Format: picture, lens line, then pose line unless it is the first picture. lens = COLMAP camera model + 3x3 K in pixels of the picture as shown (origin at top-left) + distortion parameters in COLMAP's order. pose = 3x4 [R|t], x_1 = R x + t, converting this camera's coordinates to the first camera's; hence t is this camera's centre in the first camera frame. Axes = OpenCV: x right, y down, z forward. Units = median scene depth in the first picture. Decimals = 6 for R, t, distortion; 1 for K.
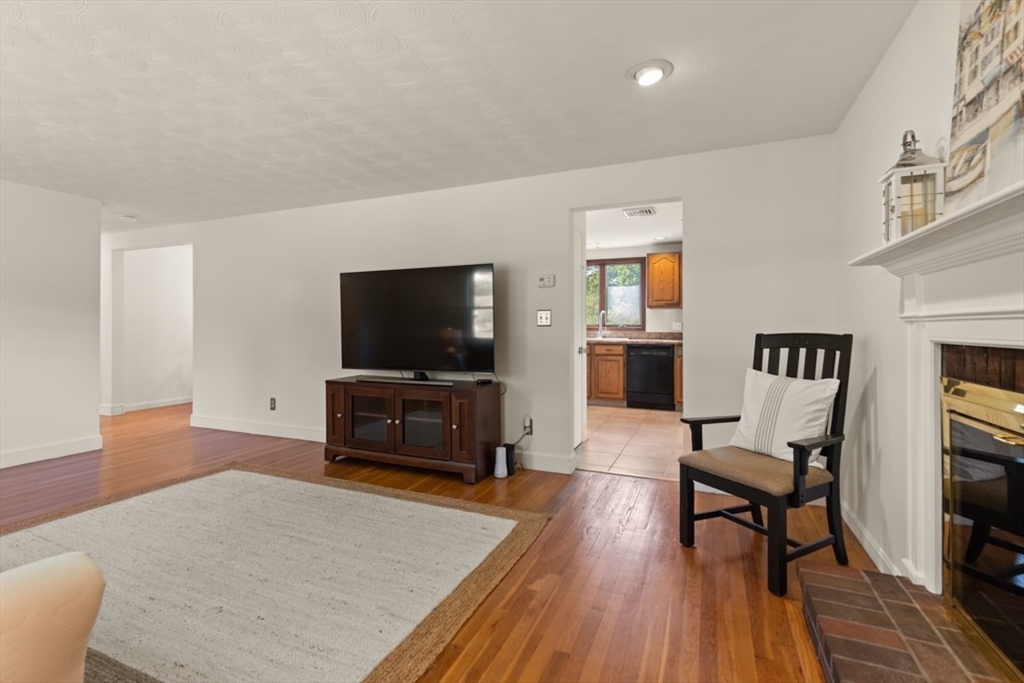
lens RADIAL K [[475.2, 0, 508.5], [0, 475.2, 319.8], [0, 0, 1]] dist [0.000246, 0.000035]
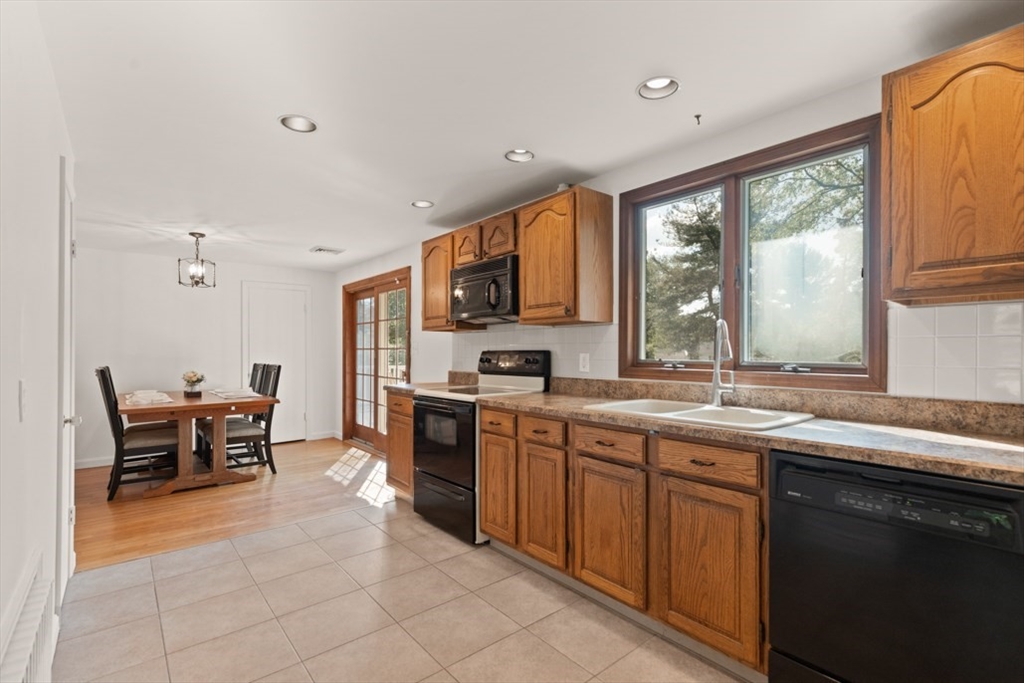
lens RADIAL K [[484.6, 0, 512.0], [0, 484.6, 341.5], [0, 0, 1]] dist [-0.000126, 0.000090]
pose [[0.889559, -0.003097, -0.456810, 0.230320], [0.001928, 0.999994, -0.003024, -0.003464], [0.456817, 0.001809, 0.889559, 0.677759]]
